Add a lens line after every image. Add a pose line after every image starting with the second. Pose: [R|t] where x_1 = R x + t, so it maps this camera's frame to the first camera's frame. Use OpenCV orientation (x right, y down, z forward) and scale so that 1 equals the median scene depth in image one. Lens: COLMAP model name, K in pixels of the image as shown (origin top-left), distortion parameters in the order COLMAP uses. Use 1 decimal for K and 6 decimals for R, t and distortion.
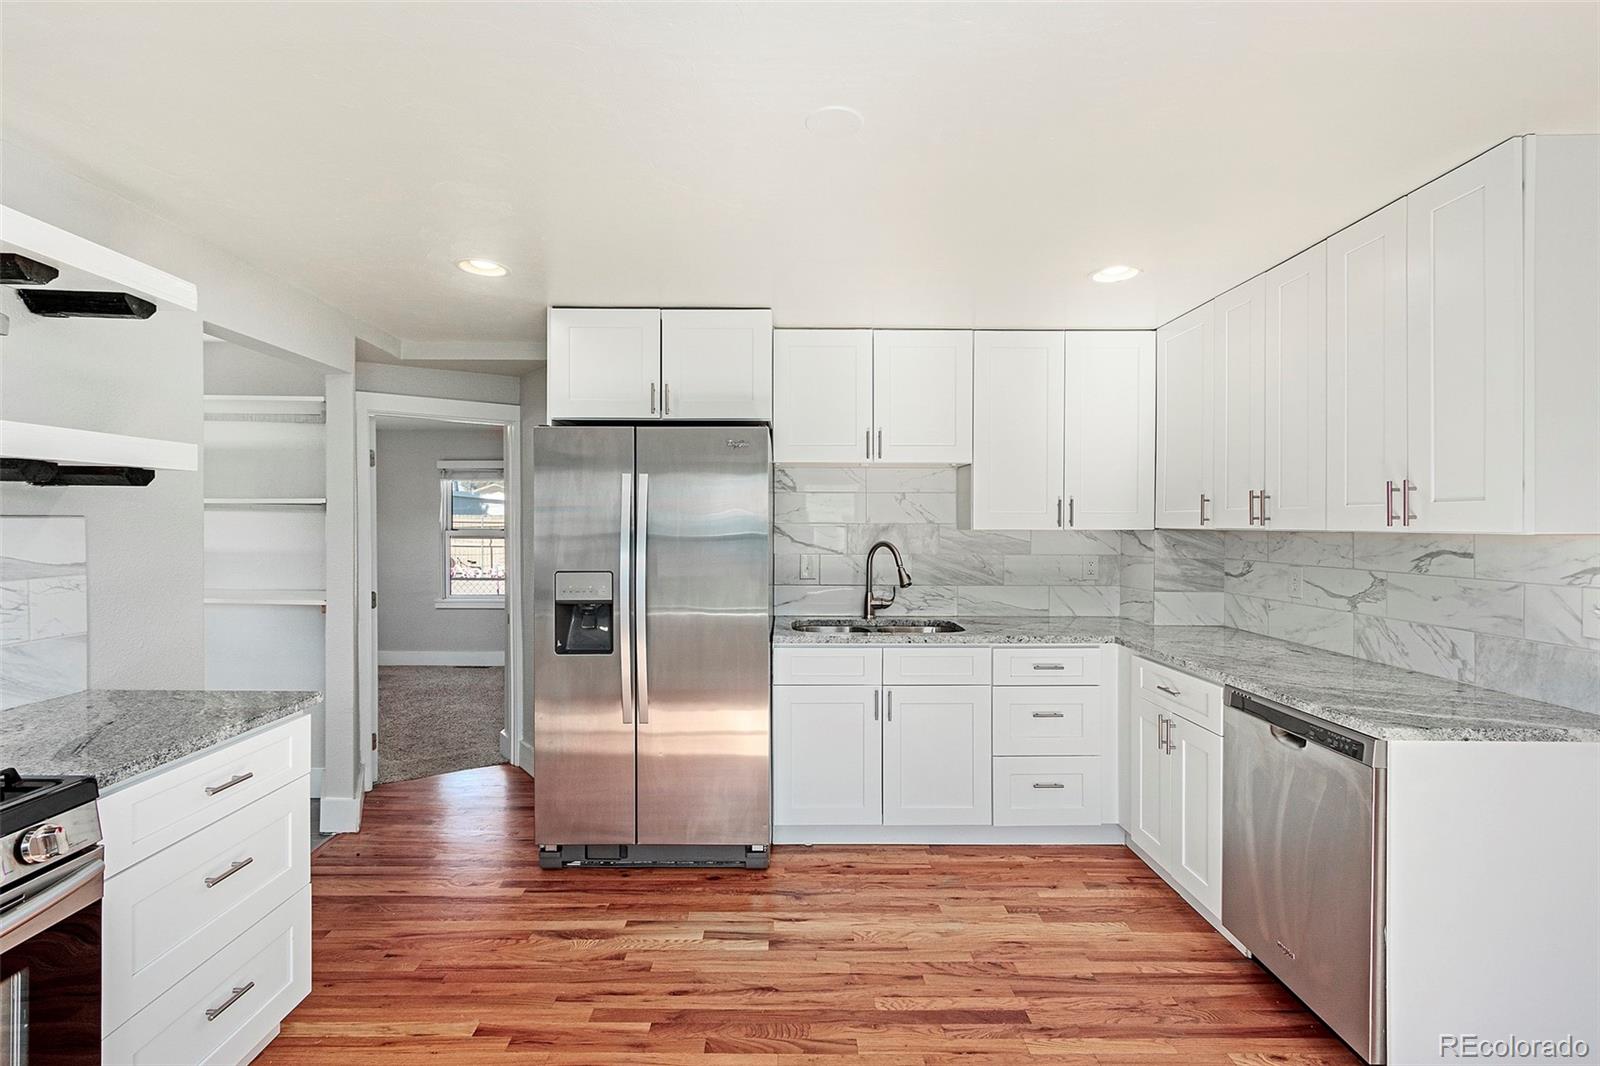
lens RADIAL K [[742.3, 0, 796.2], [0, 742.3, 525.1], [0, 0, 1]] dist [0.005106, 0.000049]
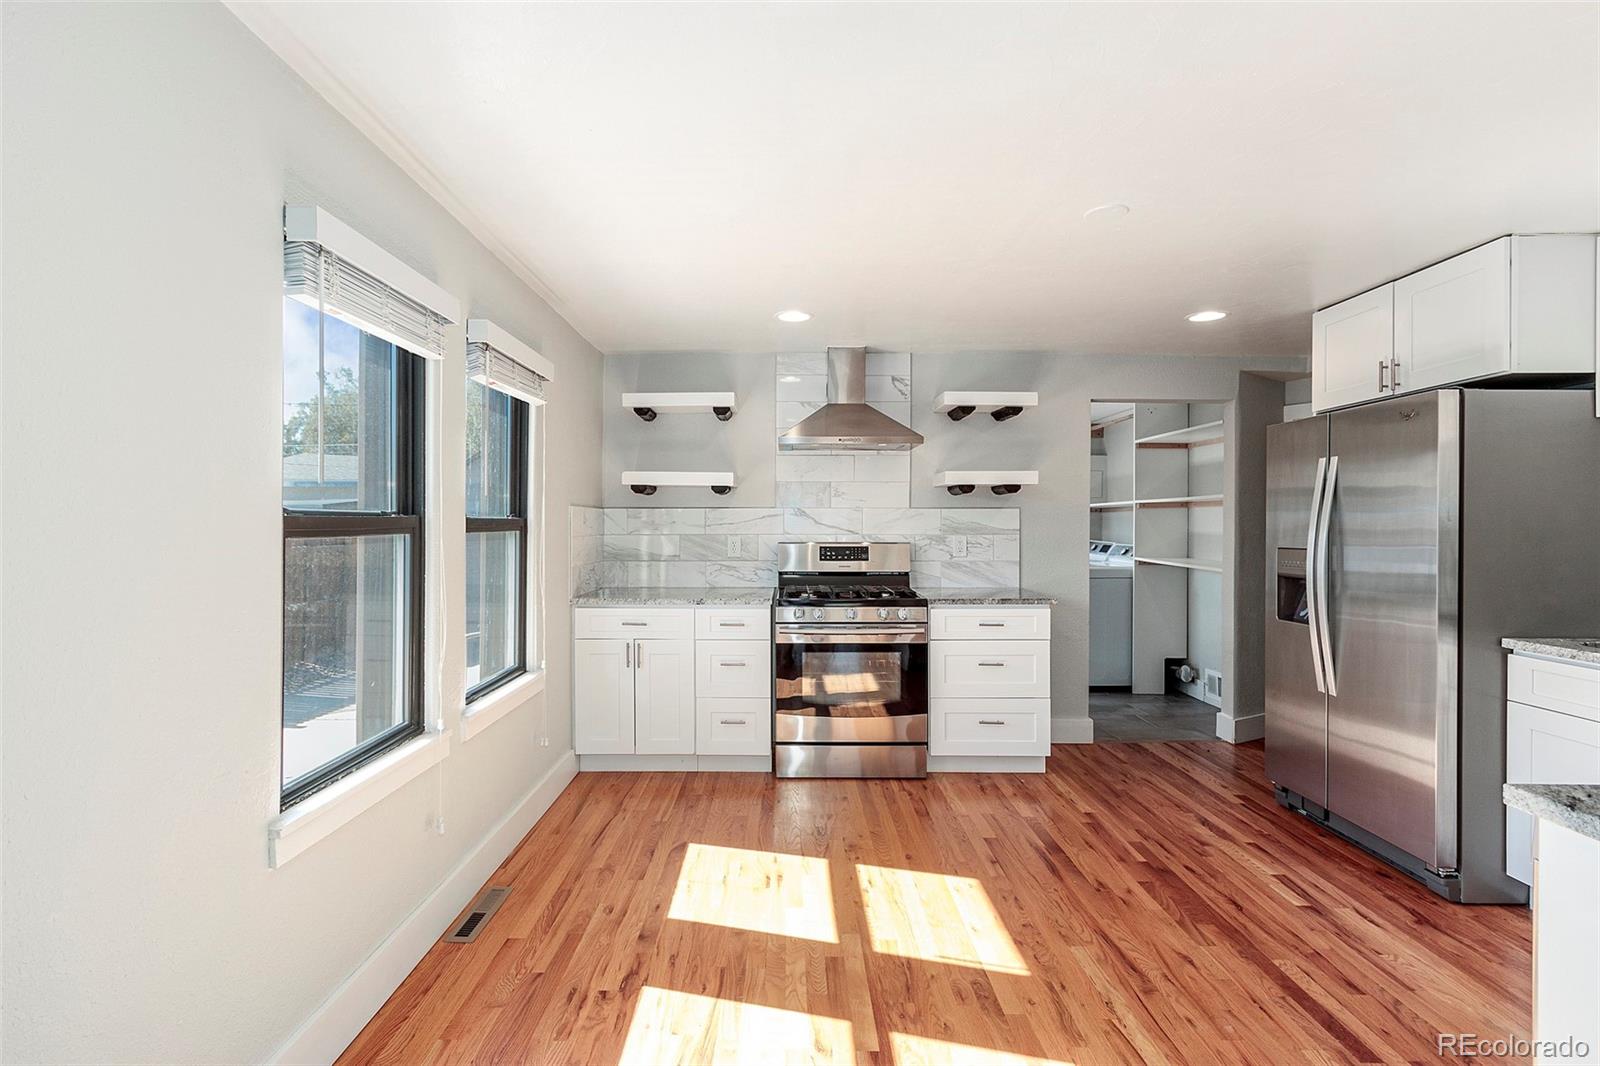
lens RADIAL K [[742.3, 0, 792.5], [0, 742.3, 529.1], [0, 0, 1]] dist [0.005106, 0.000049]
pose [[-0.001983, 0.001940, -0.999996, 1.013741], [-0.012388, 0.999921, 0.001965, 0.045176], [0.999921, 0.012391, -0.001959, 0.281664]]
